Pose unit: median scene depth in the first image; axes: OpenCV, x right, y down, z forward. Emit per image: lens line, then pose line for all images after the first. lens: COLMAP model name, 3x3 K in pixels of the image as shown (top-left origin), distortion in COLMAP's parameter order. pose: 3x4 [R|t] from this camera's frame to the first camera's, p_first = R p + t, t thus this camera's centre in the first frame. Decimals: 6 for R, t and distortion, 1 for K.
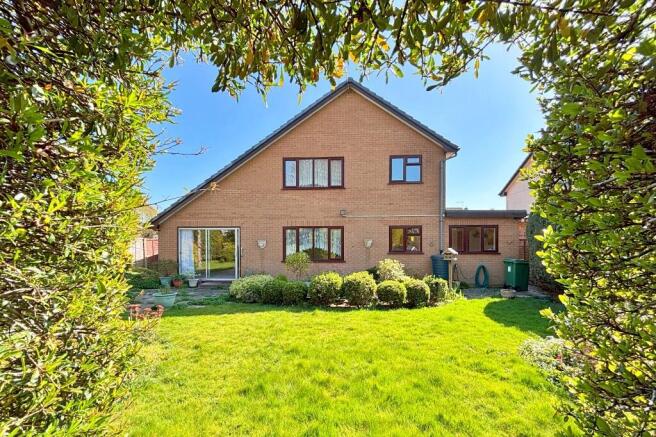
lens RADIAL K [[251.2, 0, 328.1], [0, 251.2, 263.6], [0, 0, 1]] dist [0.018345, 0.000049]
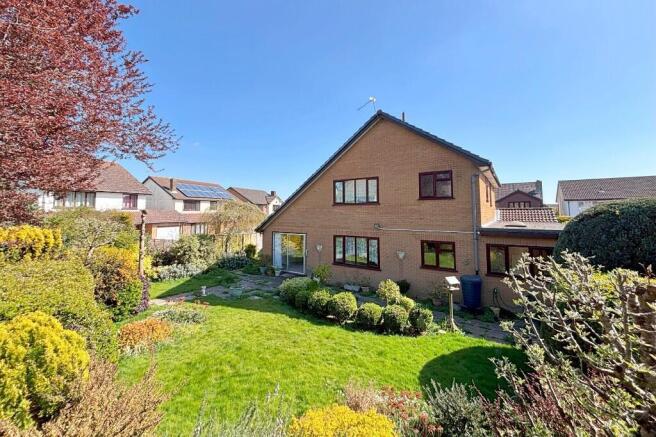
lens RADIAL K [[263.6, 0, 328.0], [0, 263.6, 218.5], [0, 0, 1]] dist [0.018376, 0.000184]
pose [[0.840283, 0.006197, -0.542113, 0.501207], [-0.033099, 0.998656, -0.039889, -0.180758], [0.541137, 0.051462, 0.839358, -0.088510]]
